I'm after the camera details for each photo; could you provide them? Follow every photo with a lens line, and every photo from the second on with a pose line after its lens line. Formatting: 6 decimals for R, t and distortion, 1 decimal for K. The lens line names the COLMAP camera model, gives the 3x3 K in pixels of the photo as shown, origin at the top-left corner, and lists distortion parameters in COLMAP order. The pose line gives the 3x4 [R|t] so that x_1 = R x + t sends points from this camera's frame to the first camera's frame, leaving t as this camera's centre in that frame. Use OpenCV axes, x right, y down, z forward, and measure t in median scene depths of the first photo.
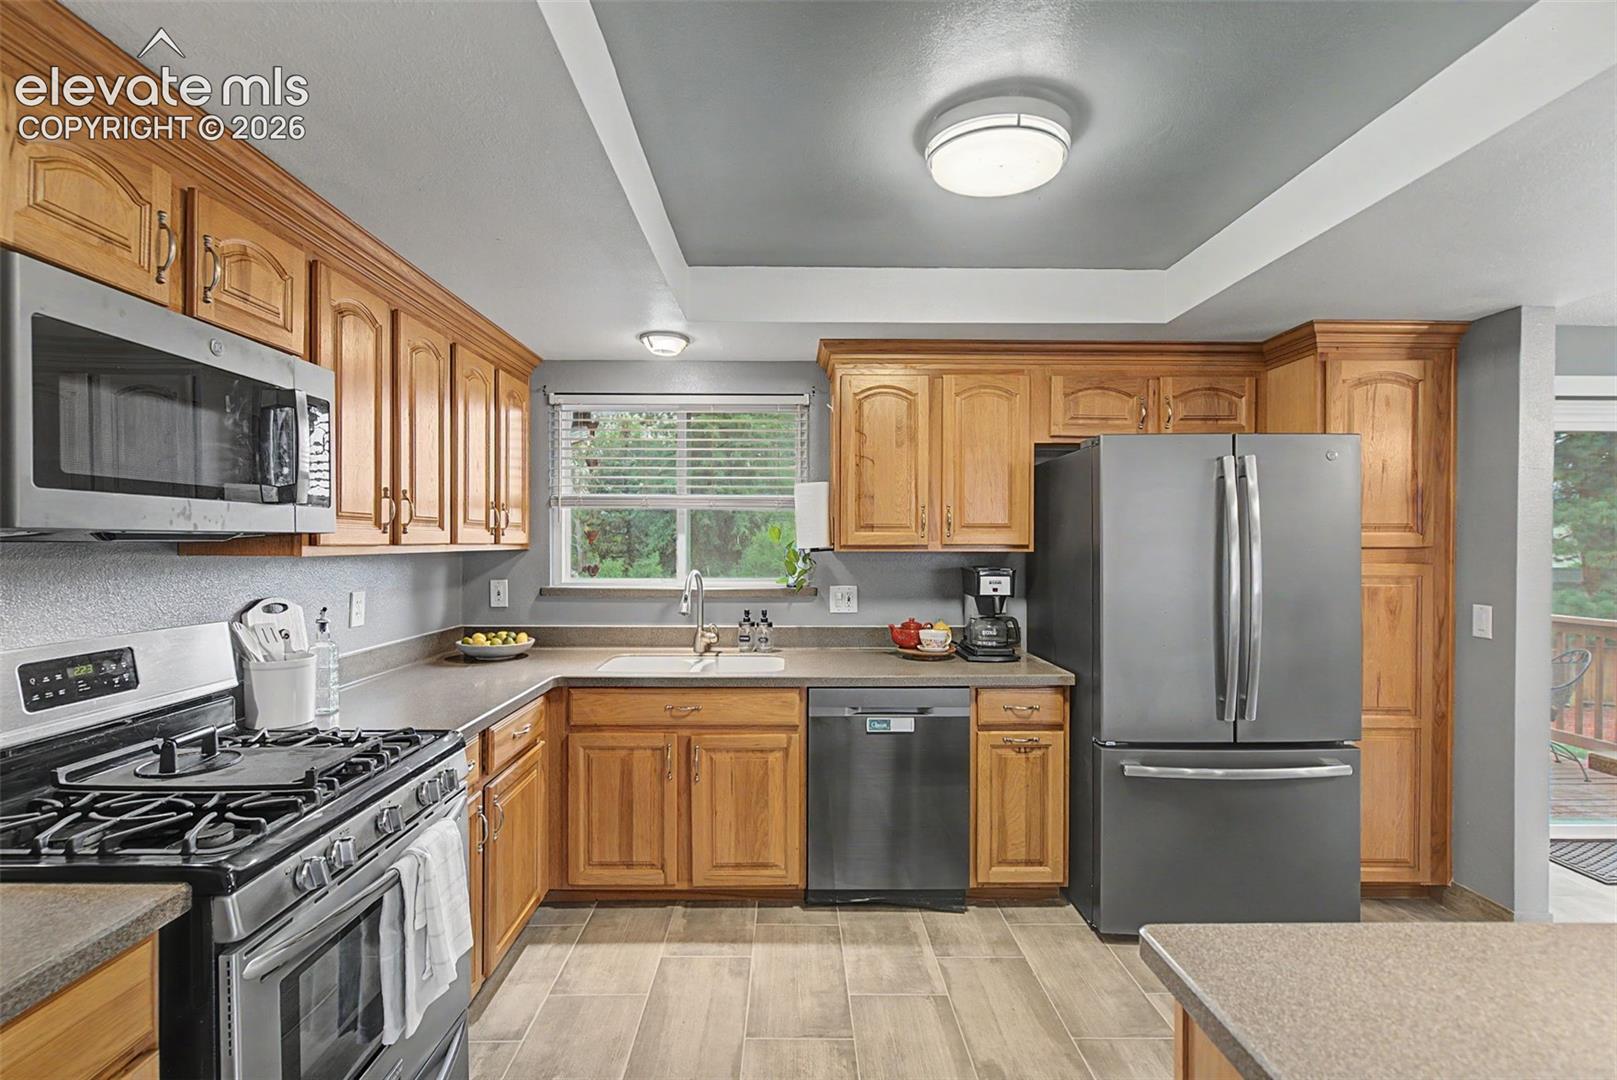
lens RADIAL K [[739.4, 0, 807.0], [0, 739.4, 546.4], [0, 0, 1]] dist [-0.001262, 0.001483]
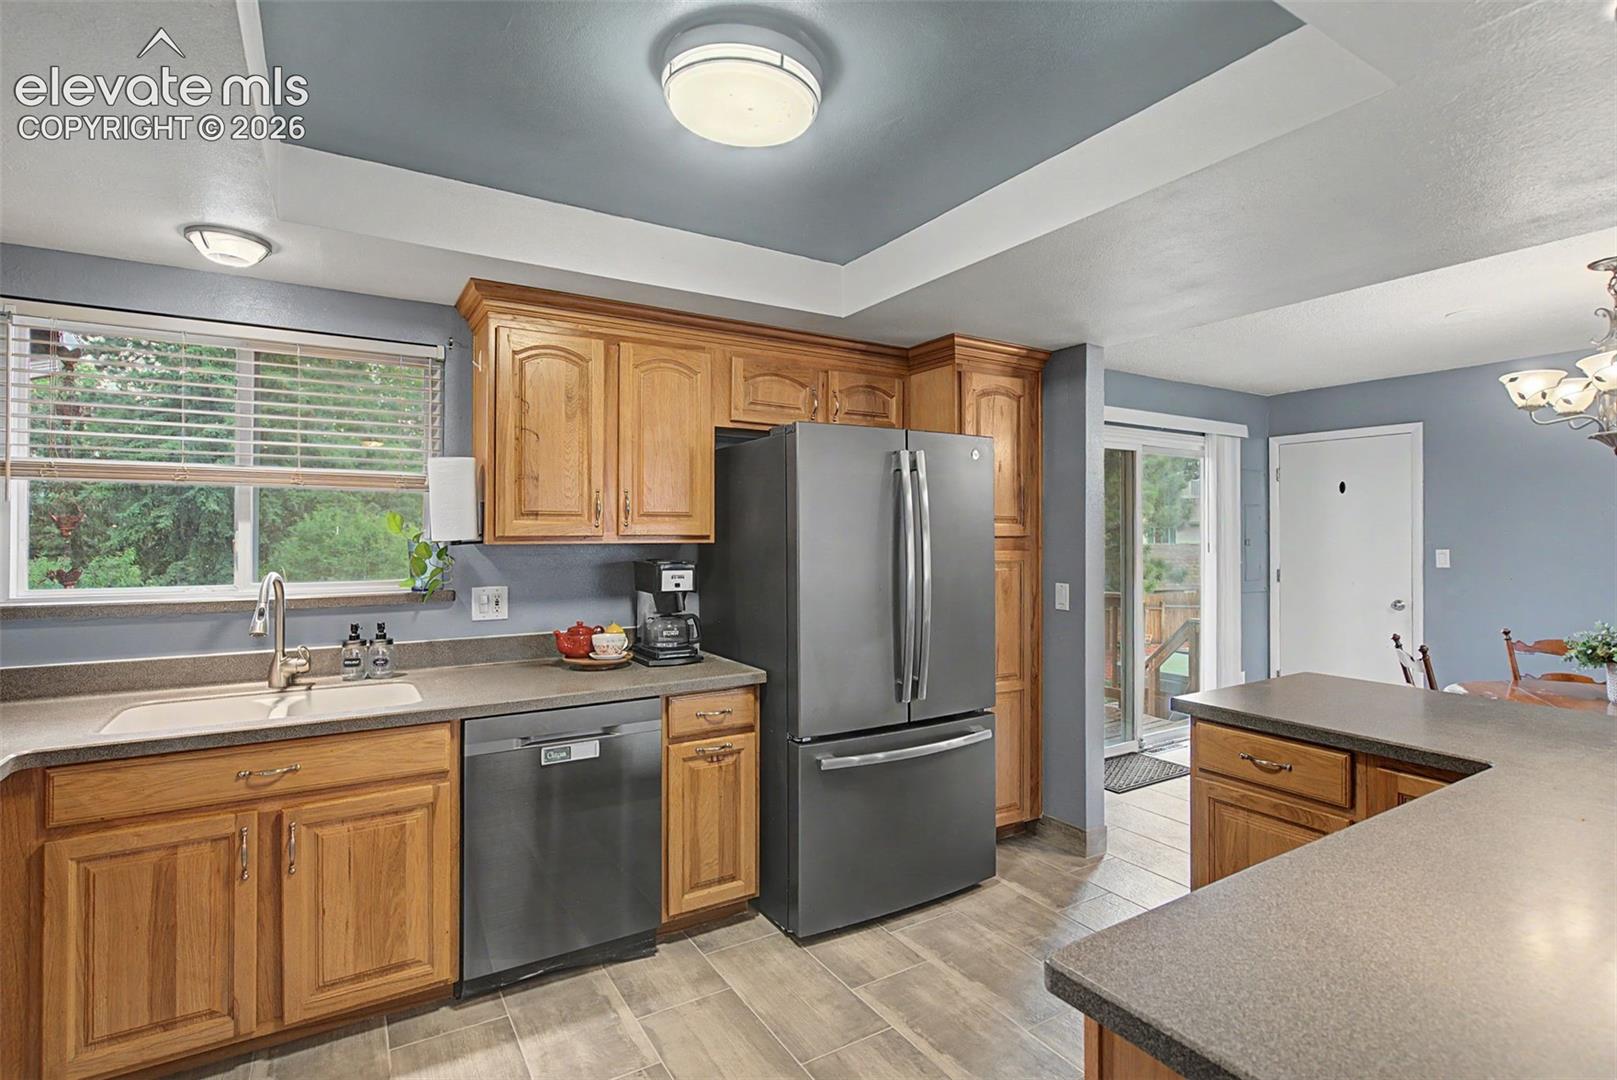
lens RADIAL K [[768.5, 0, 800.0], [0, 768.5, 528.3], [0, 0, 1]] dist [0.004235, -0.001848]
pose [[0.862296, 0.001555, 0.506403, -0.102673], [0.004432, 0.999934, -0.010616, -0.000394], [-0.506386, 0.011398, 0.862232, 0.118735]]
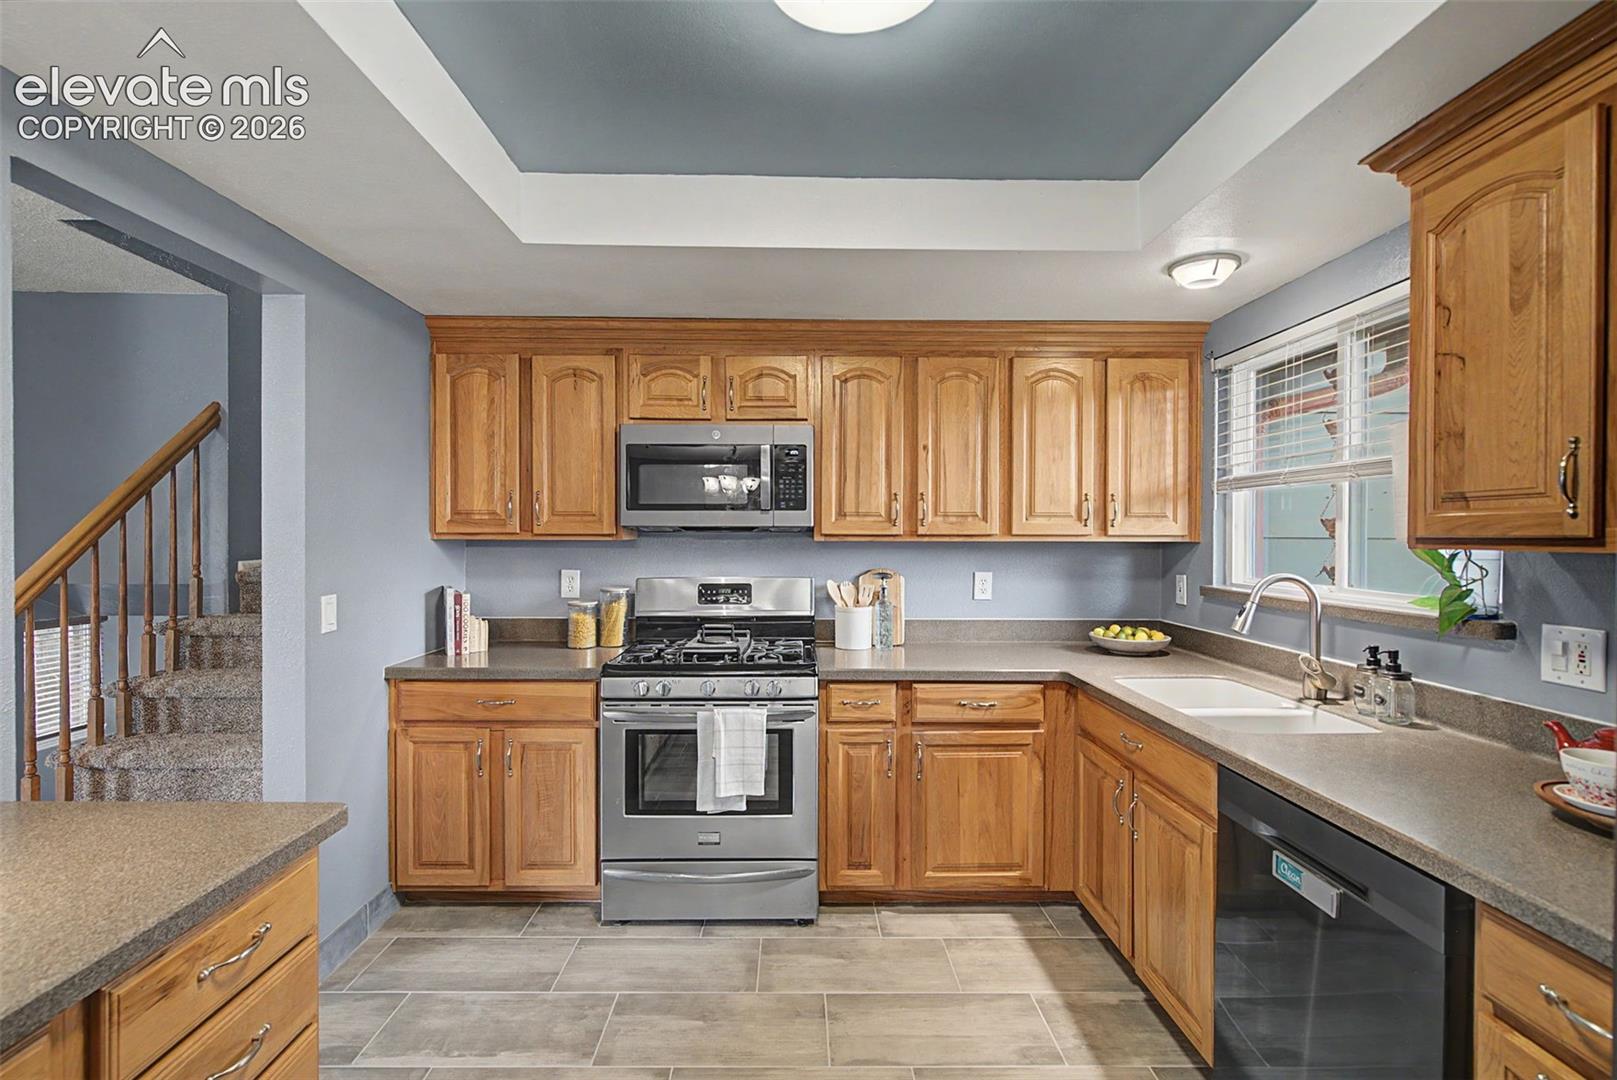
lens RADIAL K [[739.4, 0, 801.3], [0, 739.4, 540.1], [0, 0, 1]] dist [-0.001262, 0.001483]
pose [[-0.004778, 0.004268, -0.999979, 0.616439], [-0.010212, 0.999939, 0.004317, 0.003087], [0.999936, 0.010232, -0.004734, 0.635042]]
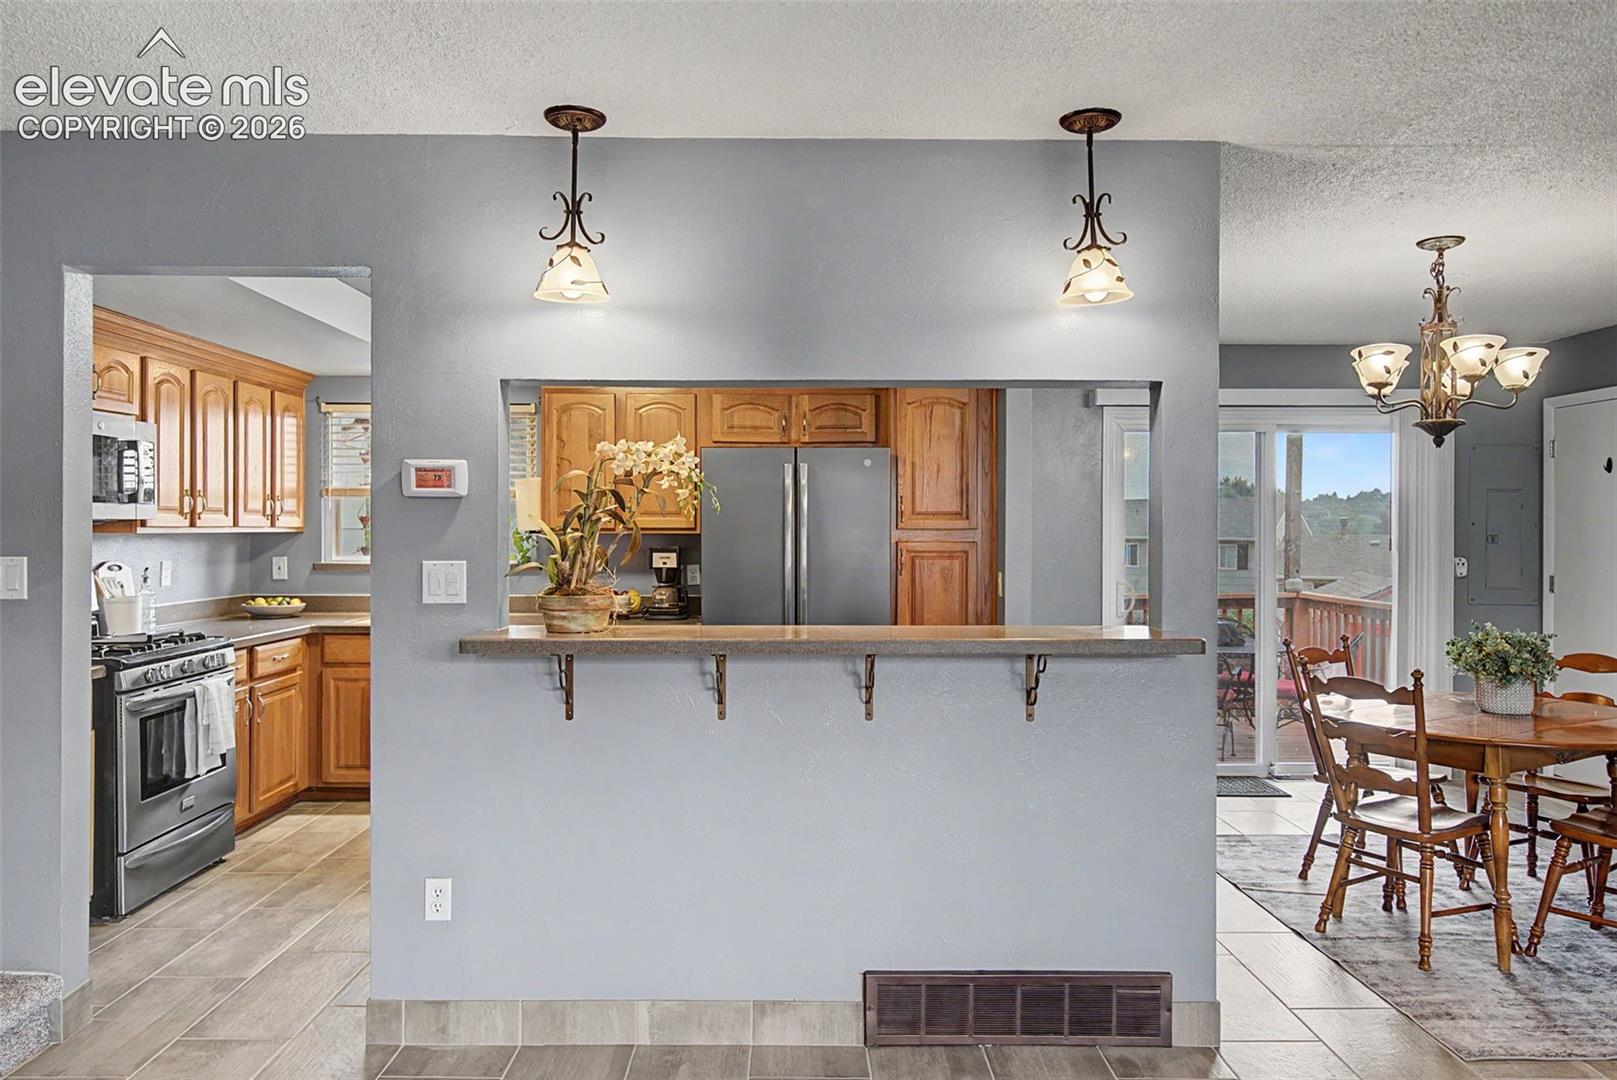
lens RADIAL K [[1107.8, 0, 797.1], [0, 1107.8, 530.7], [0, 0, 1]] dist [0.019772, -0.005610]
pose [[0.999906, -0.000087, -0.013702, 0.553584], [0.000028, 0.999991, -0.004300, 0.012225], [0.013702, 0.004299, 0.999897, -0.983292]]
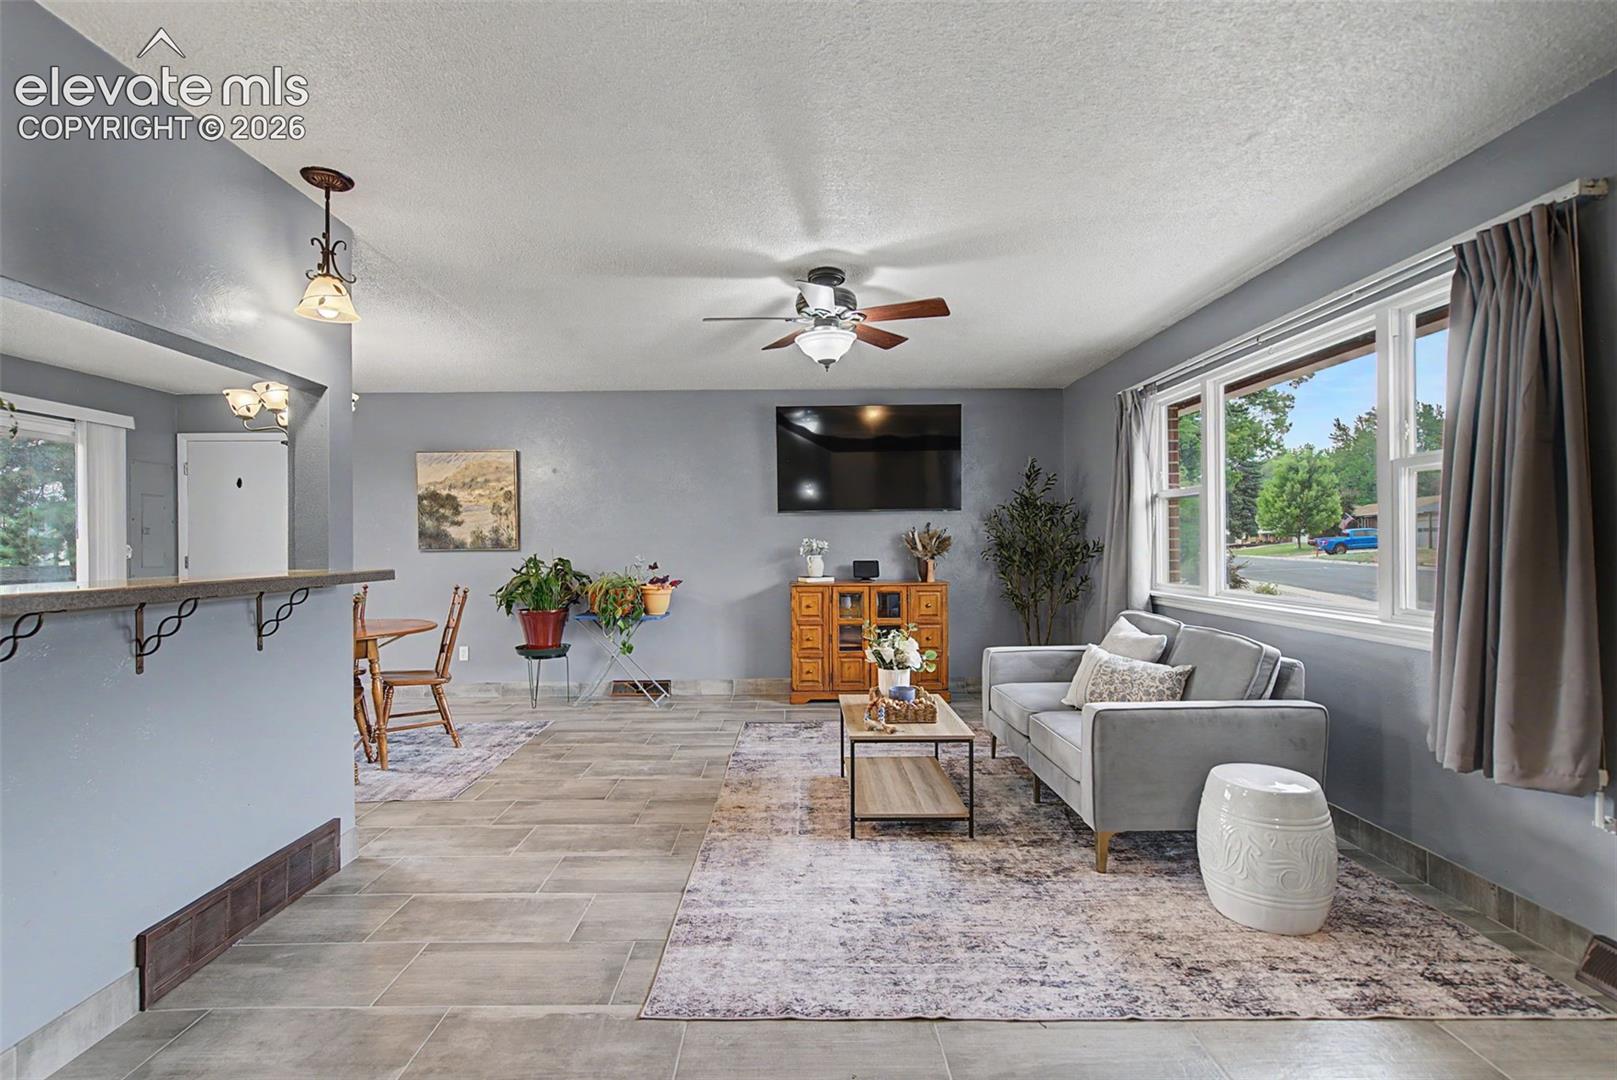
lens RADIAL K [[739.4, 0, 804.2], [0, 739.4, 548.7], [0, 0, 1]] dist [-0.001262, 0.001483]
pose [[0.009401, -0.009438, 0.999911, -0.072603], [0.016888, 0.999814, 0.009278, 0.078668], [-0.999813, 0.016799, 0.009558, -0.537318]]
